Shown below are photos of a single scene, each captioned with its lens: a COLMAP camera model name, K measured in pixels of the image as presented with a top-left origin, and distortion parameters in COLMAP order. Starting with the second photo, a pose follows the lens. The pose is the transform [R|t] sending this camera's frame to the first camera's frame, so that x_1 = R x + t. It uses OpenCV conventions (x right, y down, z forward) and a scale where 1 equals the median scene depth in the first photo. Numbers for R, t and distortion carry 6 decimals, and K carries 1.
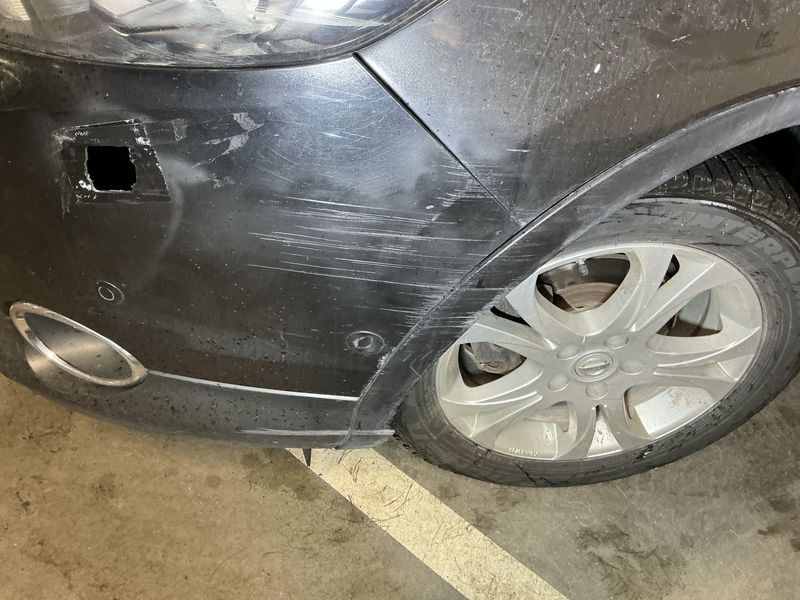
lens RADIAL K [[650.9, 0, 399.0], [0, 650.9, 301.1], [0, 0, 1]] dist [0.003303, -0.036389]
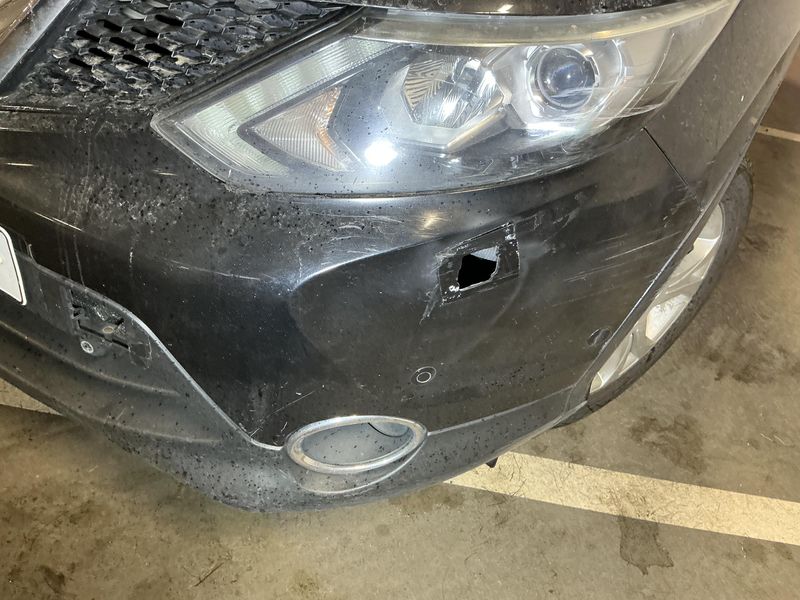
lens RADIAL K [[650.9, 0, 399.3], [0, 650.9, 297.7], [0, 0, 1]] dist [0.003303, -0.036389]
pose [[0.856068, -0.344802, 0.385045, -0.544696], [0.346884, 0.935545, 0.066542, -0.145719], [-0.383171, 0.076601, 0.920496, -0.032138]]
